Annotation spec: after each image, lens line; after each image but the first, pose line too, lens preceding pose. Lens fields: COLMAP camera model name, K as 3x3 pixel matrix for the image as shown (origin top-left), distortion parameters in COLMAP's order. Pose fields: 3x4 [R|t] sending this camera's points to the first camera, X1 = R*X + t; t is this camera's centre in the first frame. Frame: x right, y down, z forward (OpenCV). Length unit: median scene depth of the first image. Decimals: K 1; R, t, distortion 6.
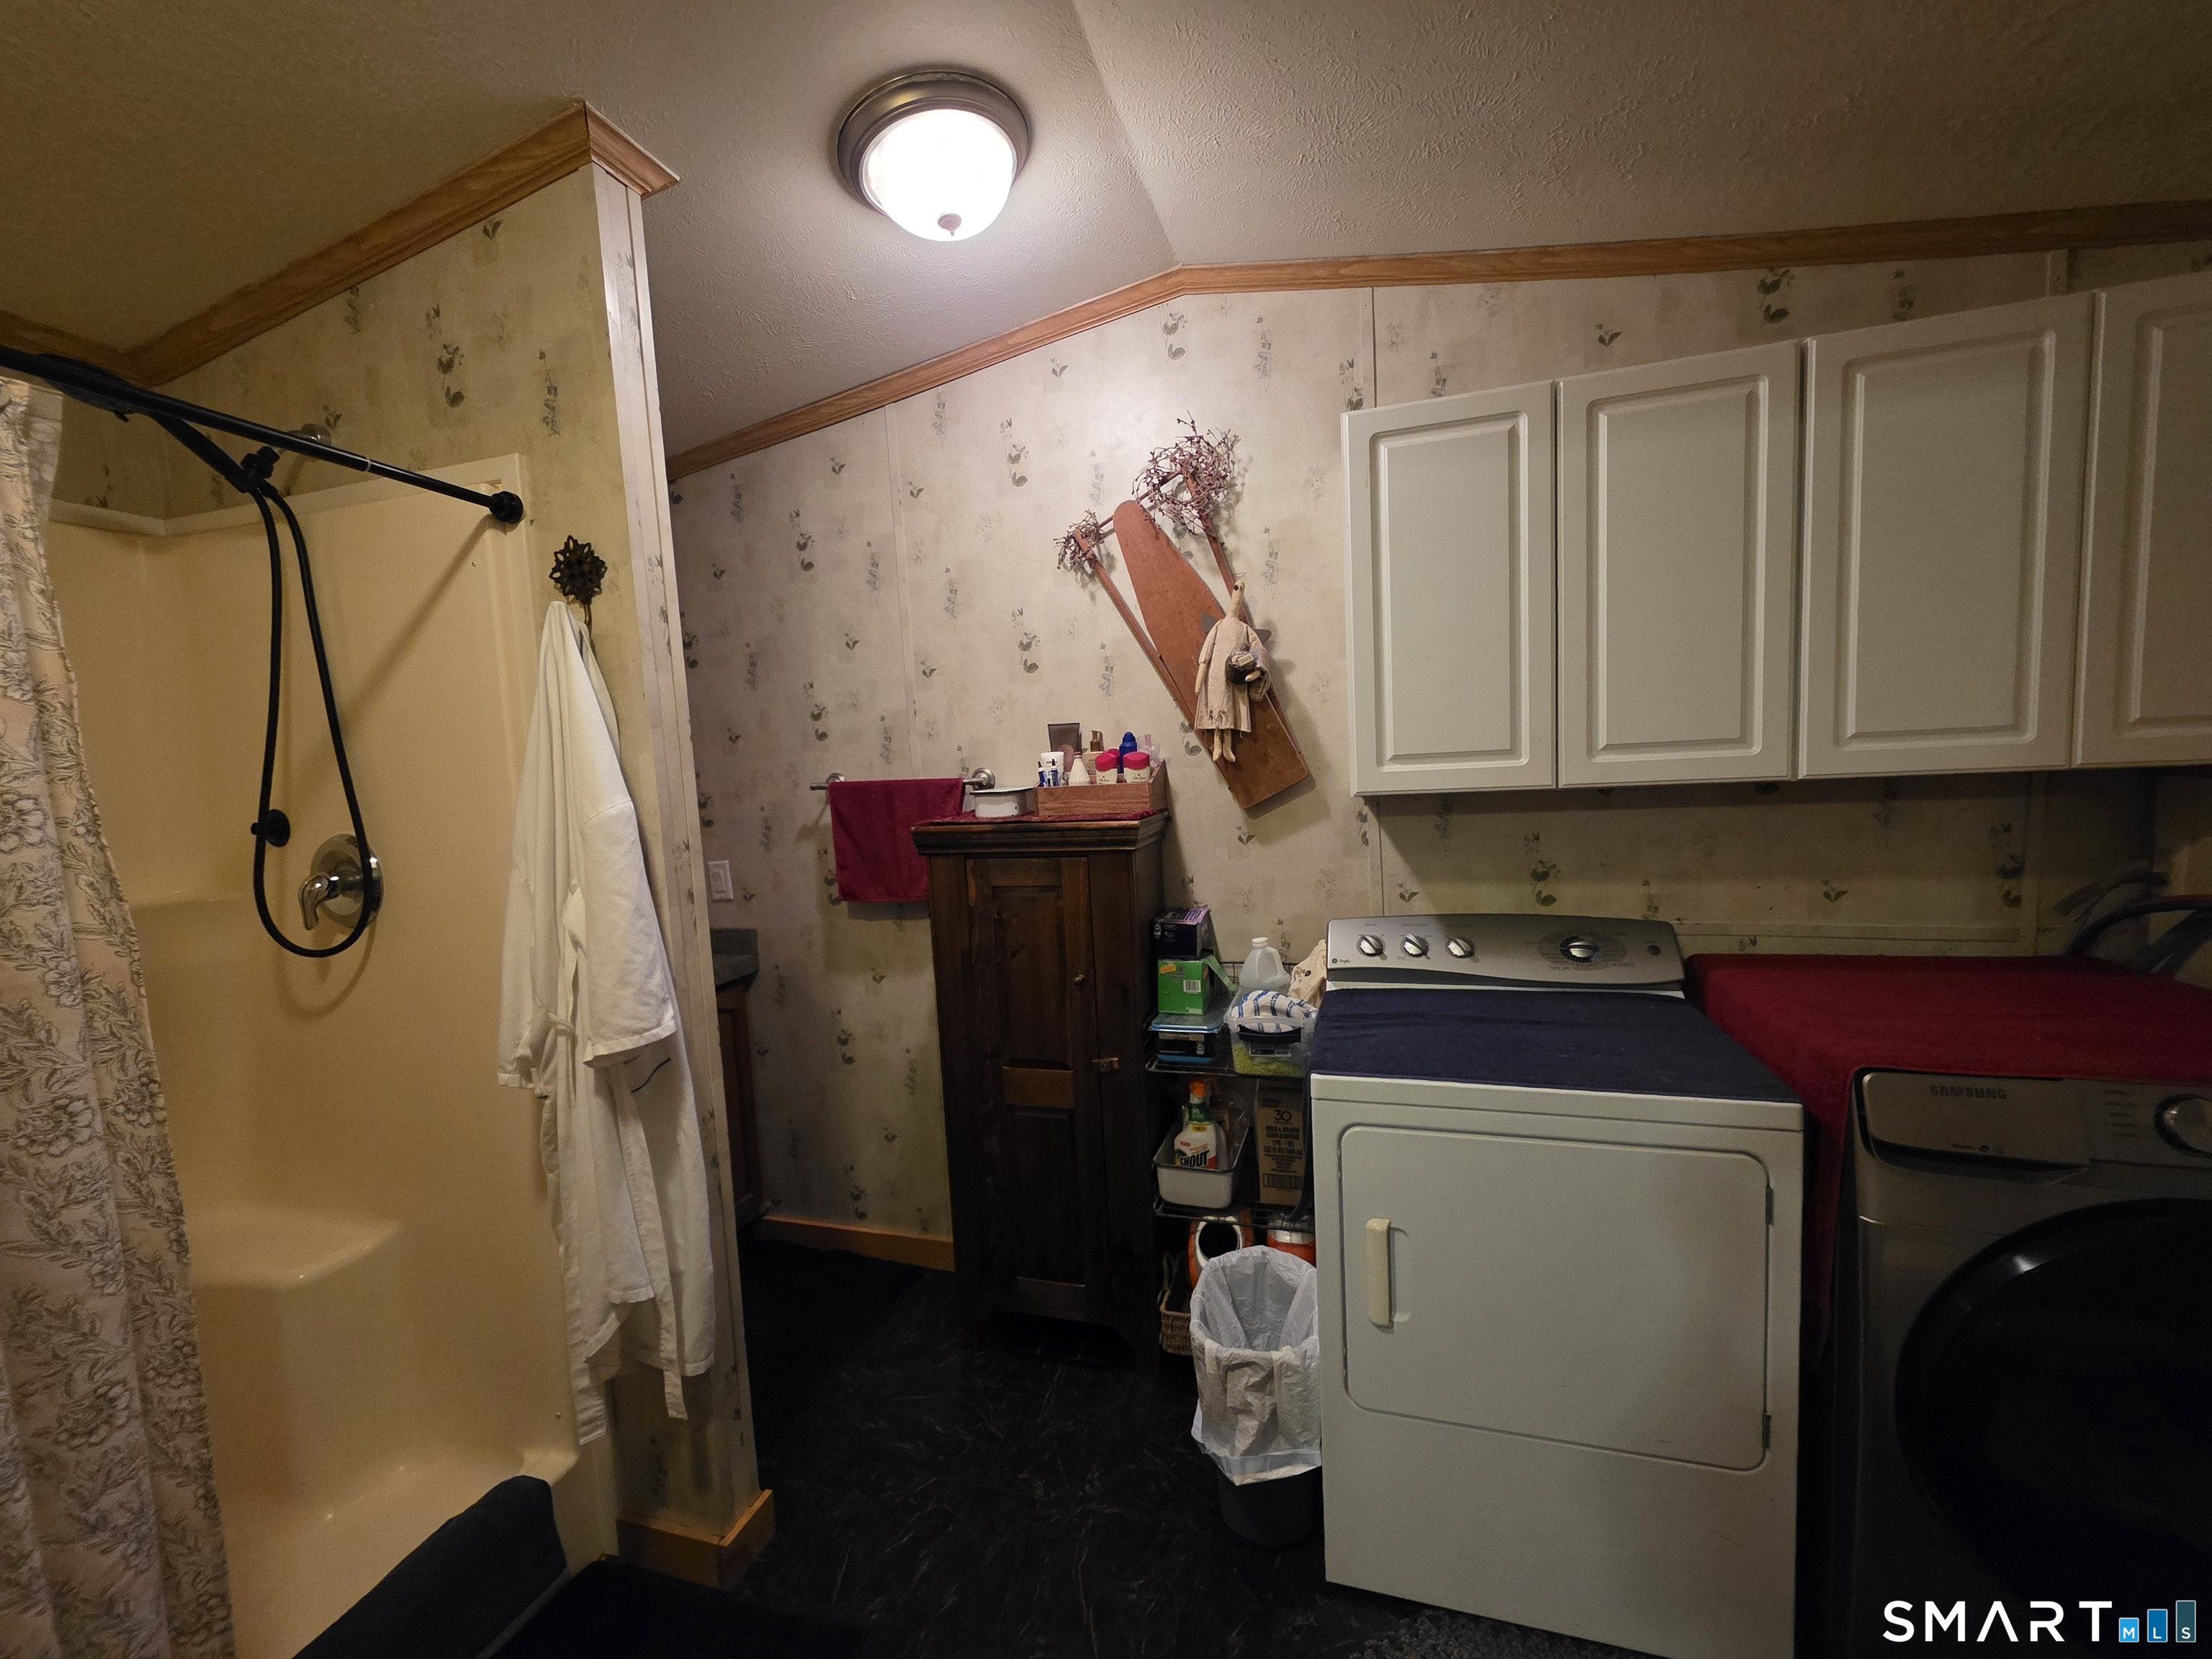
lens RADIAL K [[883.1, 0, 1094.3], [0, 883.1, 837.8], [0, 0, 1]] dist [0.001937, -0.000391]
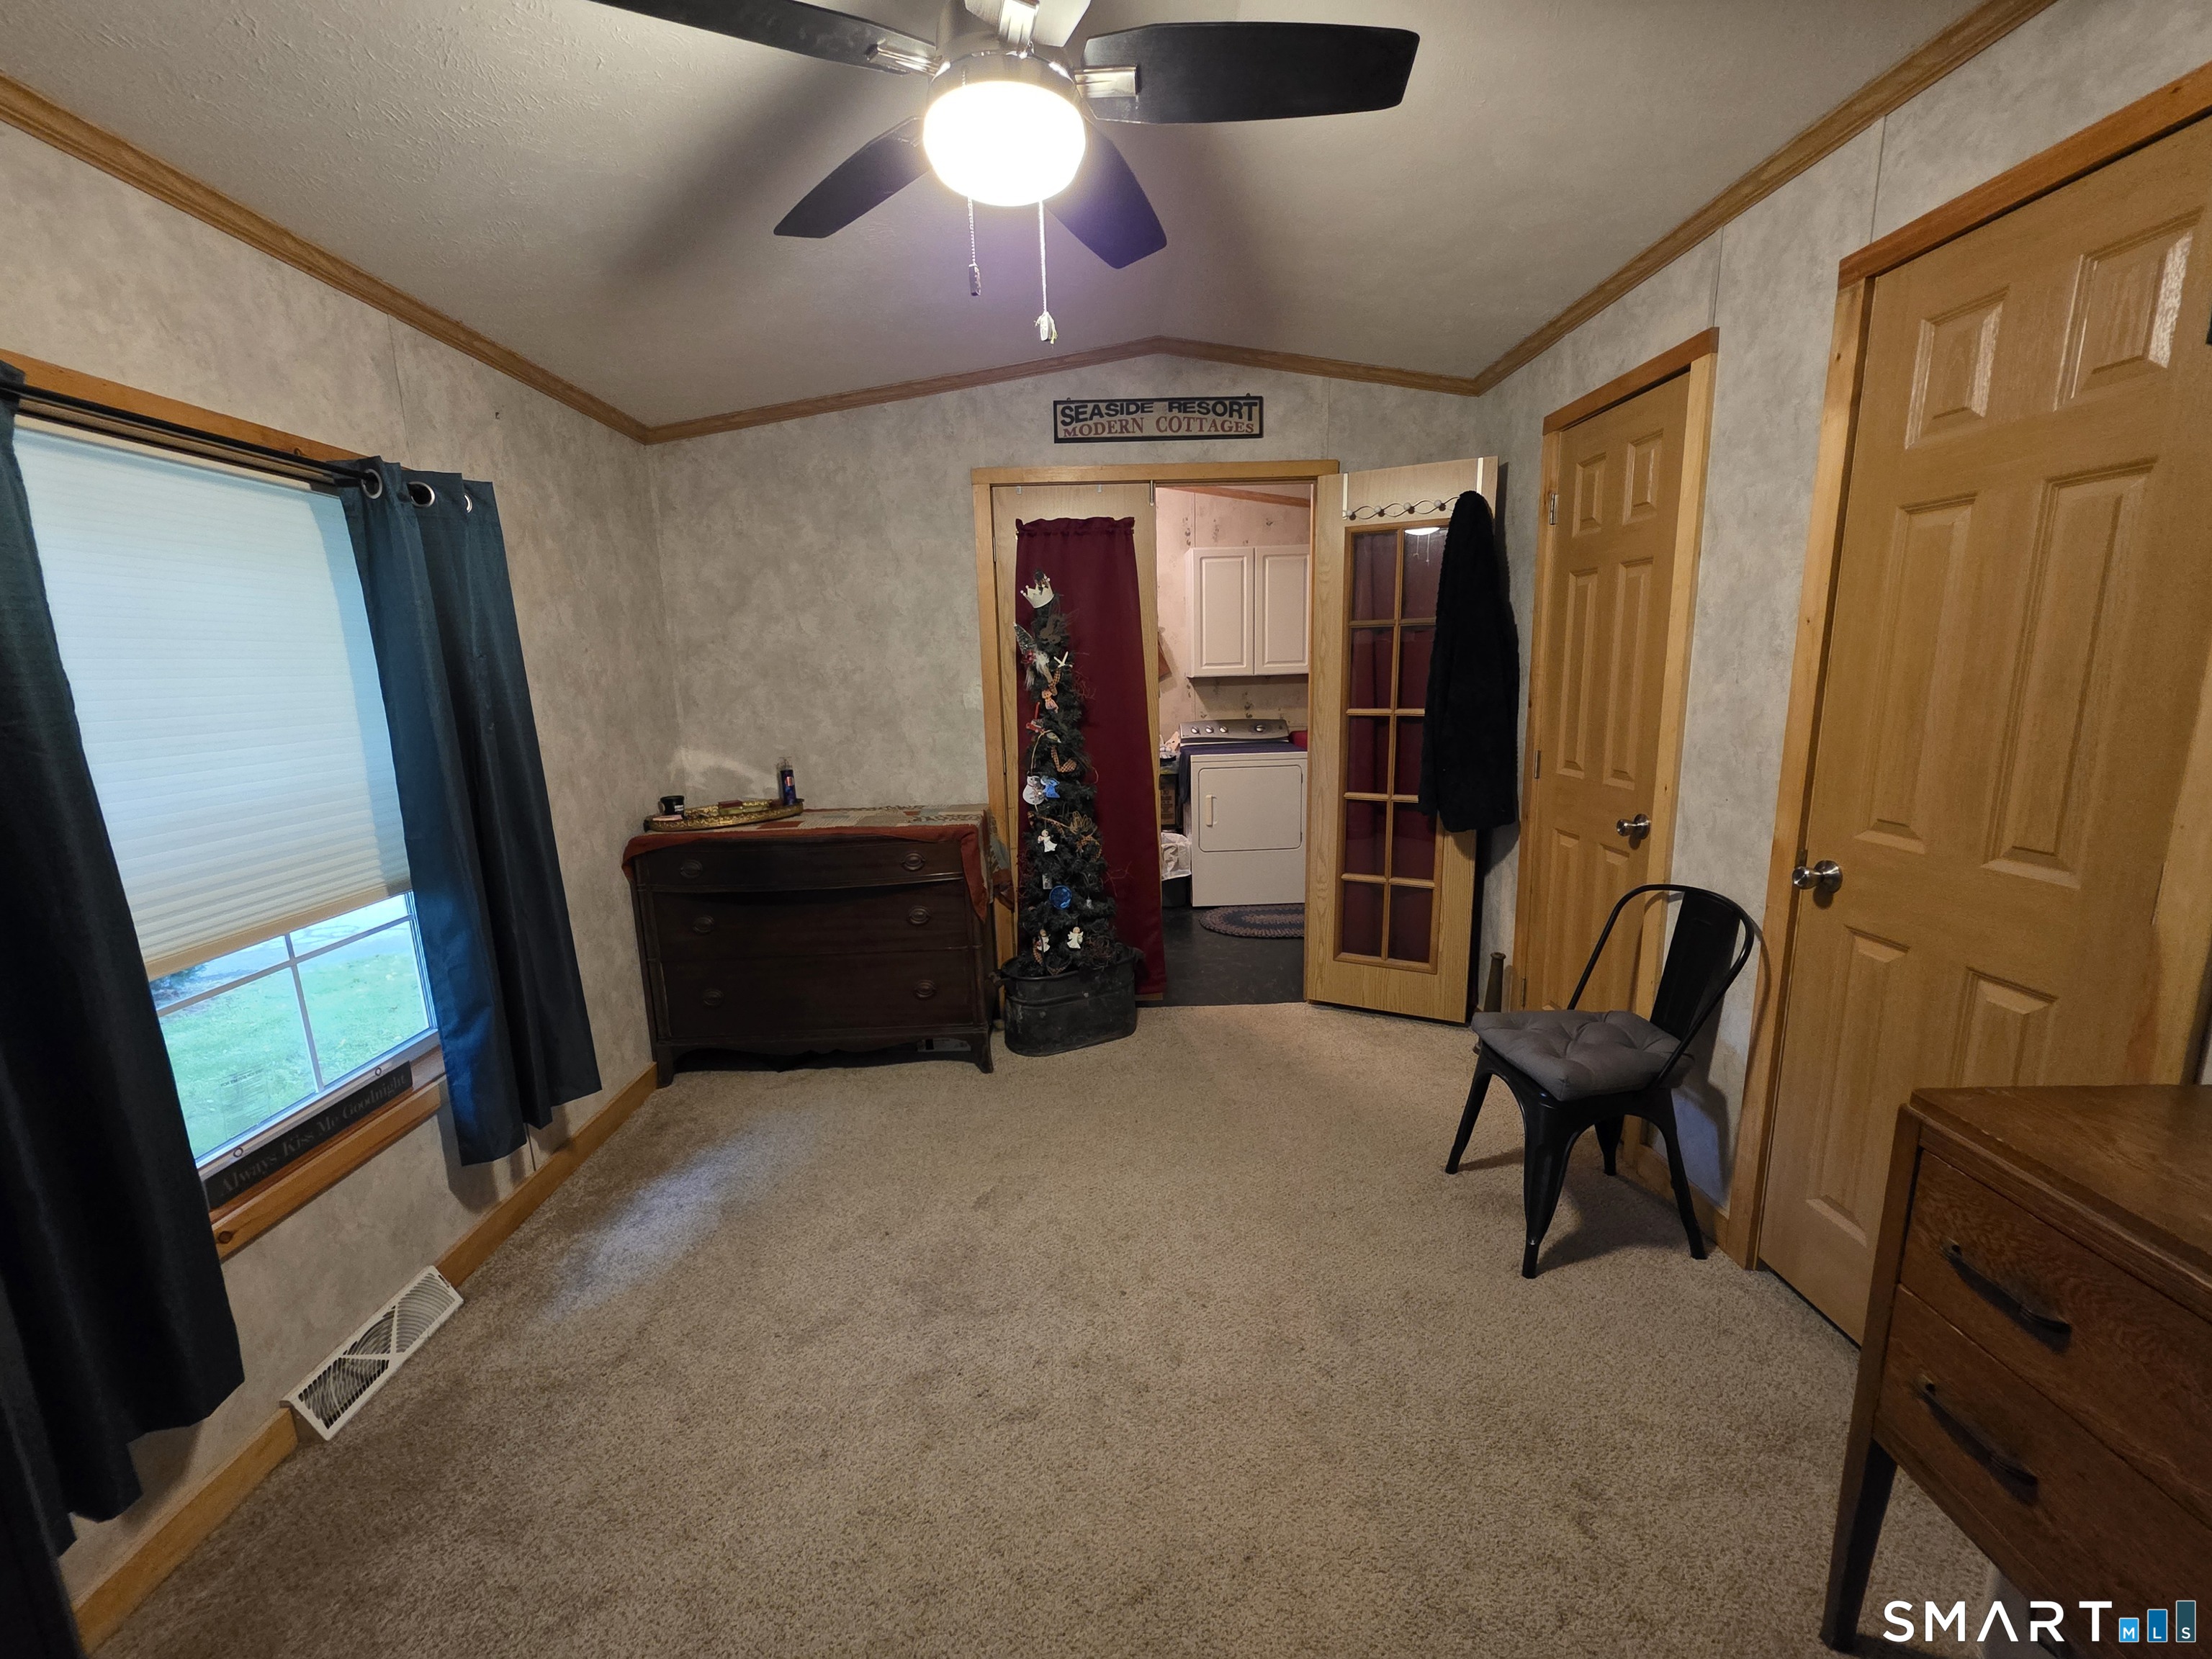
lens RADIAL K [[883.1, 0, 1102.1], [0, 883.1, 831.7], [0, 0, 1]] dist [0.001937, -0.000391]
pose [[0.946549, -0.036140, 0.320528, -0.928146], [0.009497, 0.996395, 0.084298, 0.209832], [-0.322419, -0.076749, 0.943481, -1.677632]]
